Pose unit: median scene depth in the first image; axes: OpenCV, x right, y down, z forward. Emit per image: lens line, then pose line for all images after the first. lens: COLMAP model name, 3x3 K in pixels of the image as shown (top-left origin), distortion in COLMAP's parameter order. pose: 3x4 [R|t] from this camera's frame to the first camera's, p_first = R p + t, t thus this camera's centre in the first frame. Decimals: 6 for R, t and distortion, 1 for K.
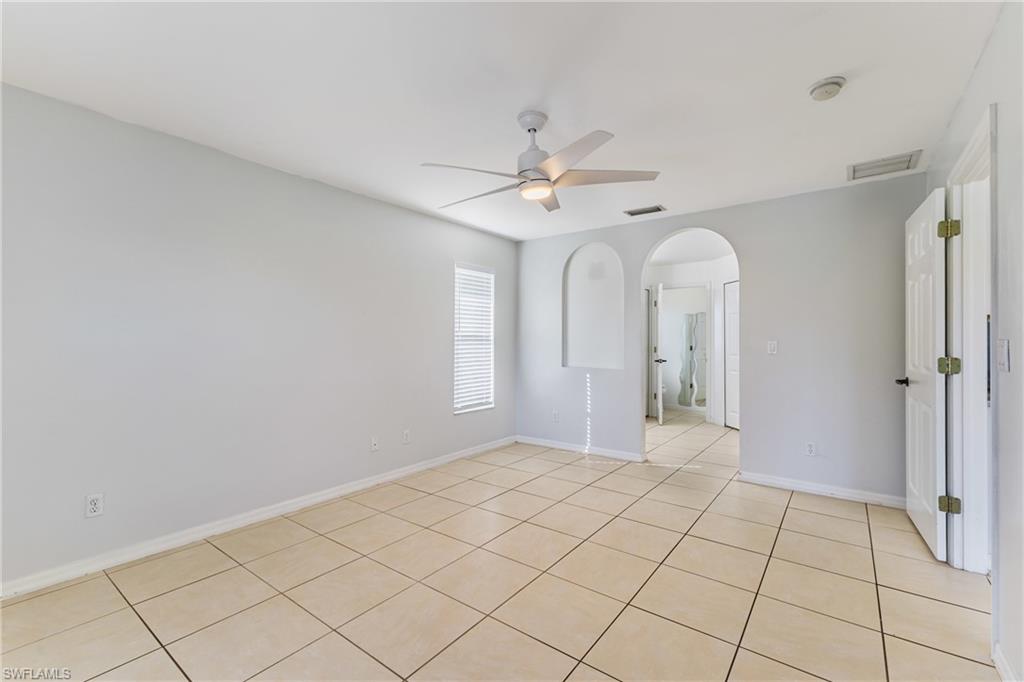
lens RADIAL K [[439.3, 0, 510.1], [0, 439.3, 343.3], [0, 0, 1]] dist [0.014522, -0.000079]
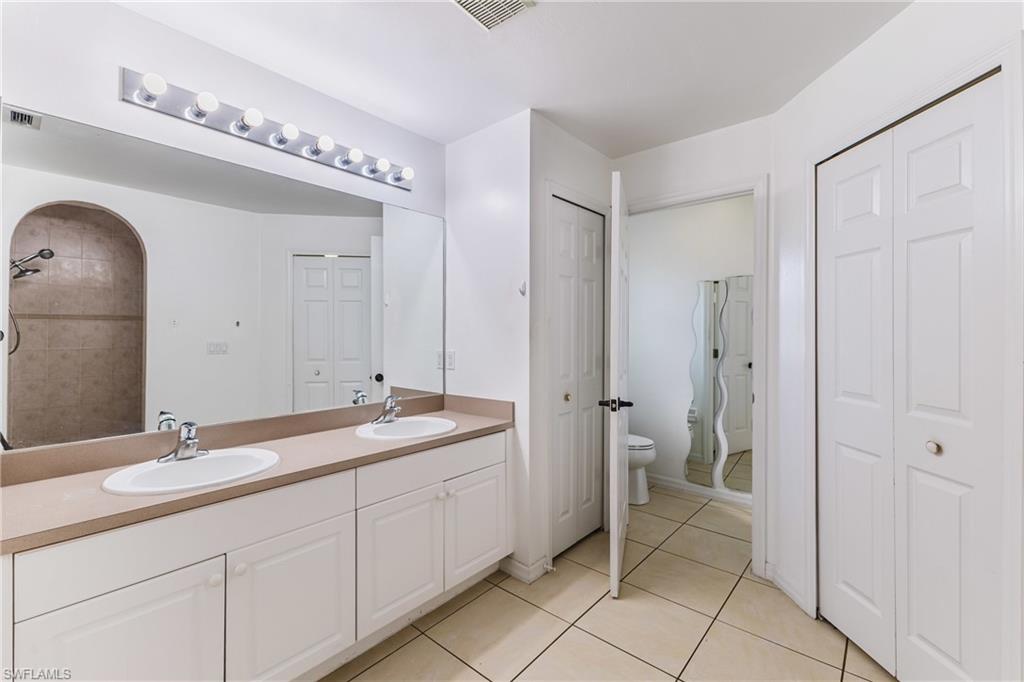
lens RADIAL K [[439.3, 0, 506.2], [0, 439.3, 335.5], [0, 0, 1]] dist [0.014522, -0.000079]
pose [[0.997698, 0.000616, -0.067805, 0.228098], [-0.000021, 0.999961, 0.008777, -0.014558], [0.067808, -0.008756, 0.997660, 0.532106]]
